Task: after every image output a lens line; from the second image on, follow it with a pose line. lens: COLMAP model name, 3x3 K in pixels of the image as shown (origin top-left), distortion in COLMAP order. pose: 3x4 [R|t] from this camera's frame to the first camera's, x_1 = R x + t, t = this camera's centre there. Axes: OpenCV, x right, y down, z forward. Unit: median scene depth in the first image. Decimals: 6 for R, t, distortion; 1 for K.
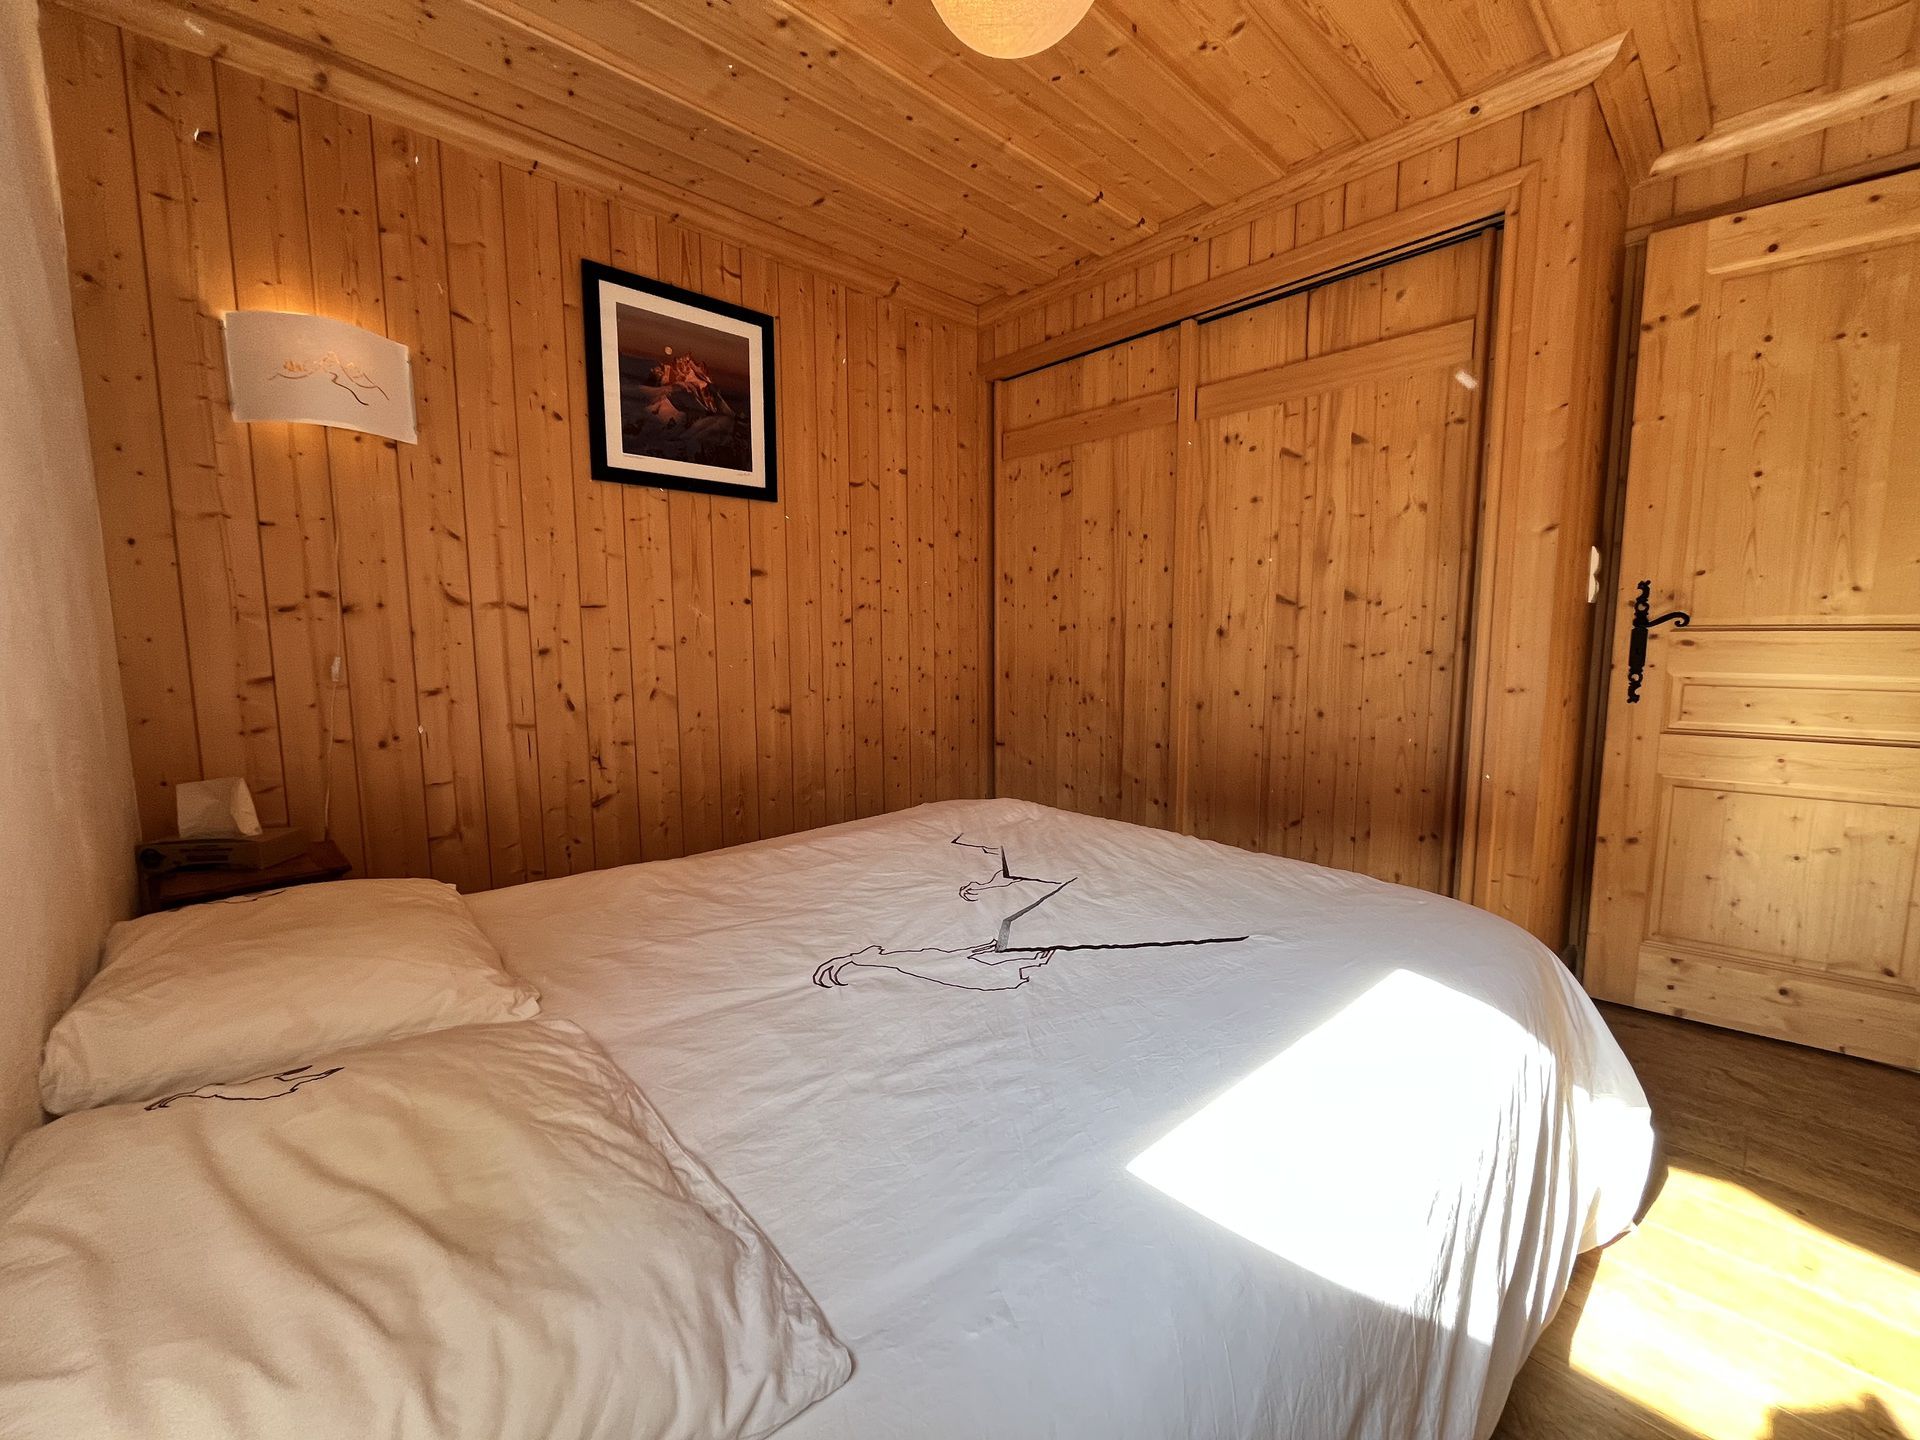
lens RADIAL K [[773.1, 0, 951.4], [0, 773.1, 718.6], [0, 0, 1]] dist [-0.003352, -0.000437]
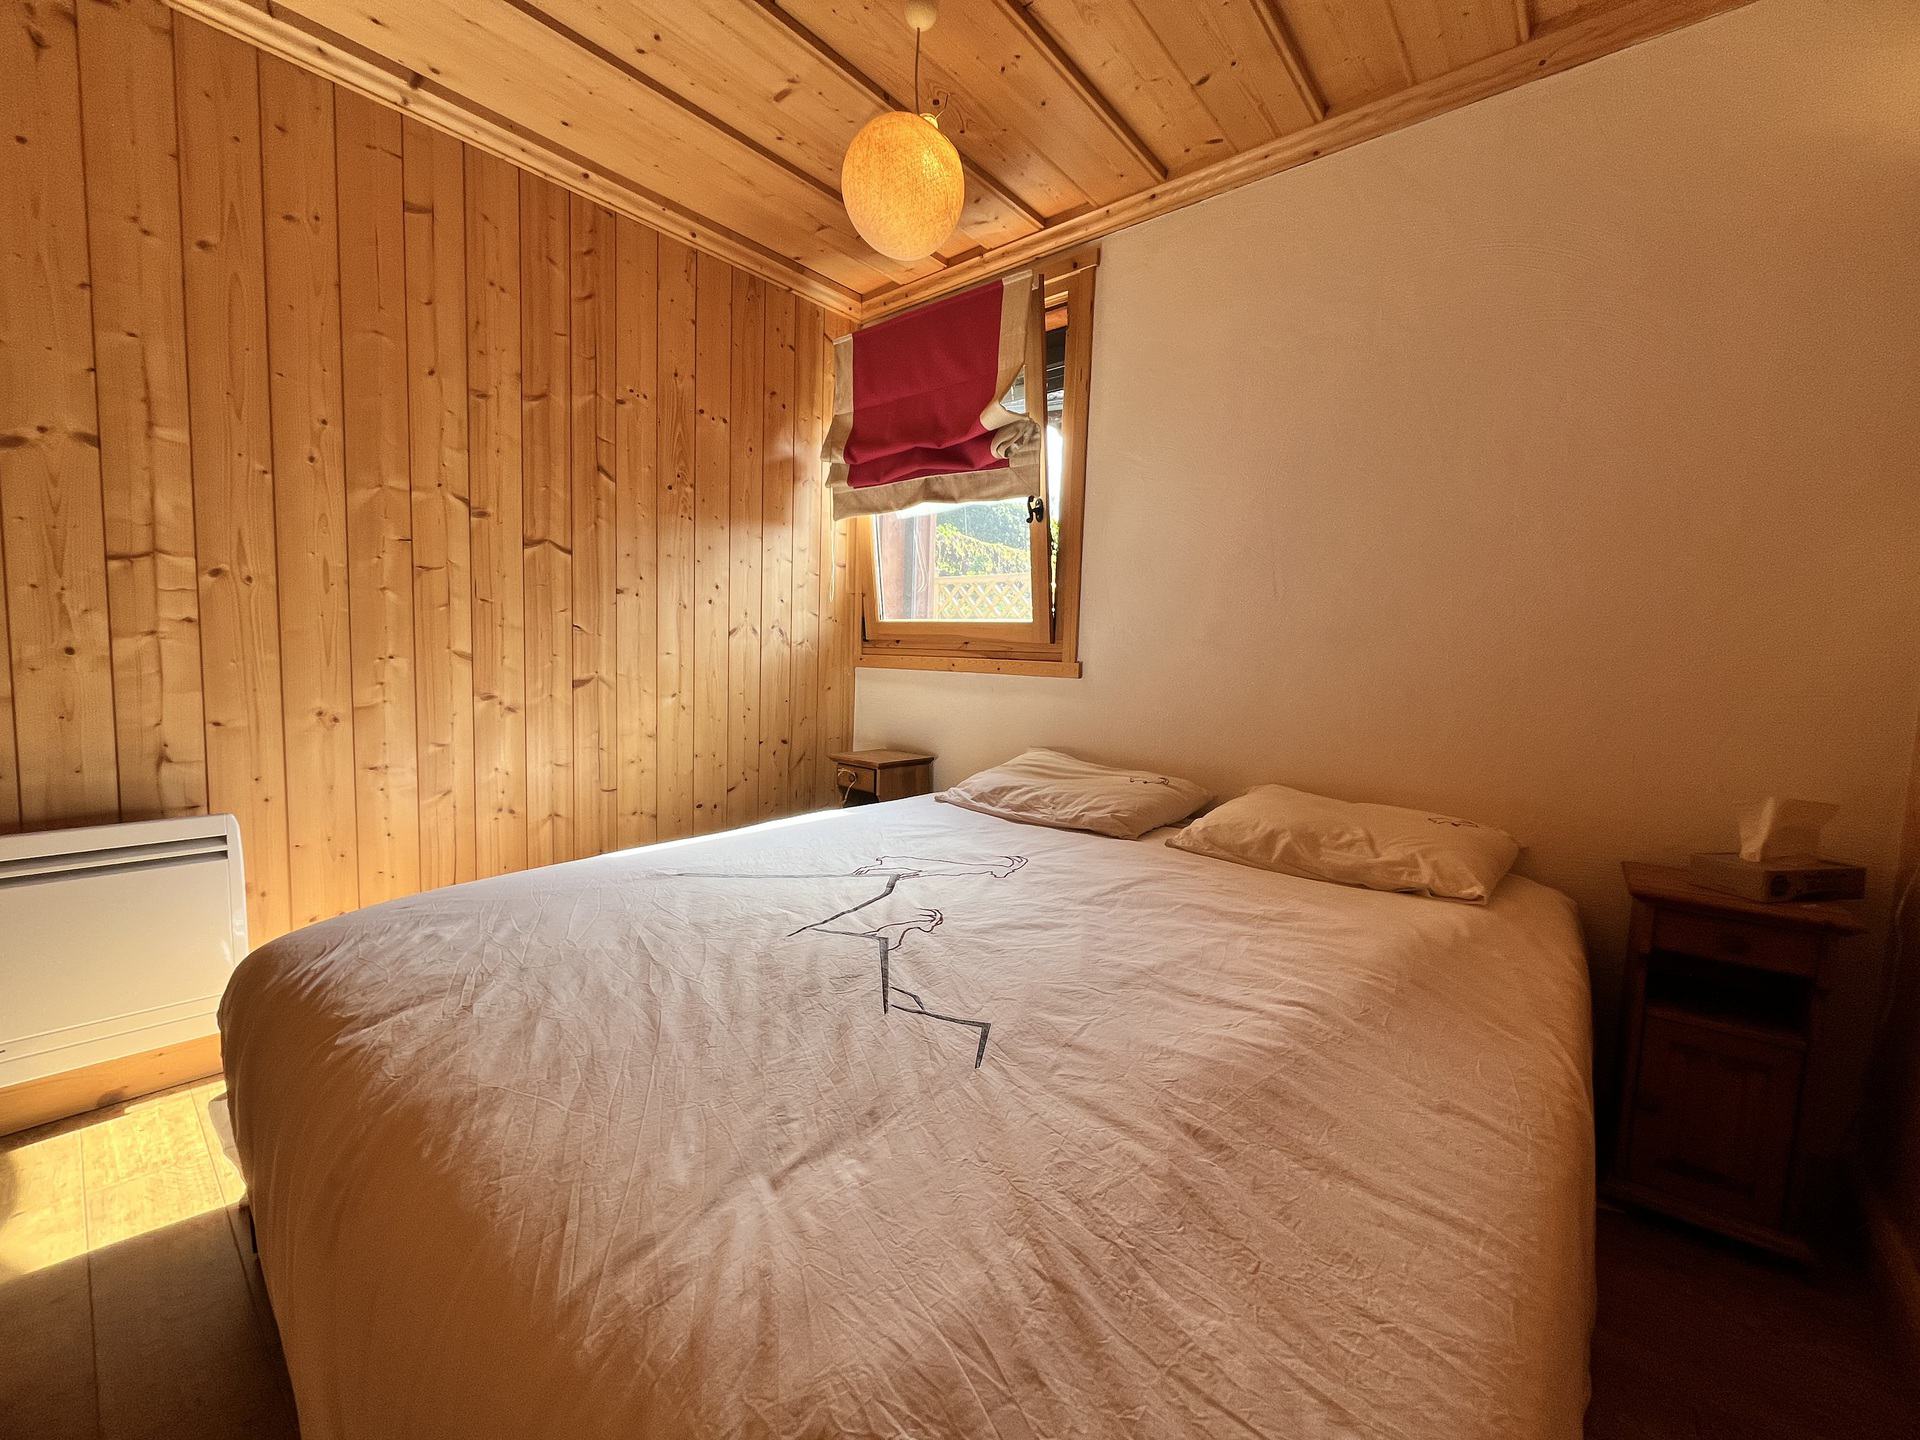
lens RADIAL K [[773.1, 0, 951.4], [0, 773.1, 718.6], [0, 0, 1]] dist [-0.003352, -0.000437]
pose [[-0.992745, -0.012730, -0.119567, 0.096403], [-0.036503, 0.979358, 0.198810, -0.140972], [0.114568, 0.201732, -0.972717, 1.646027]]
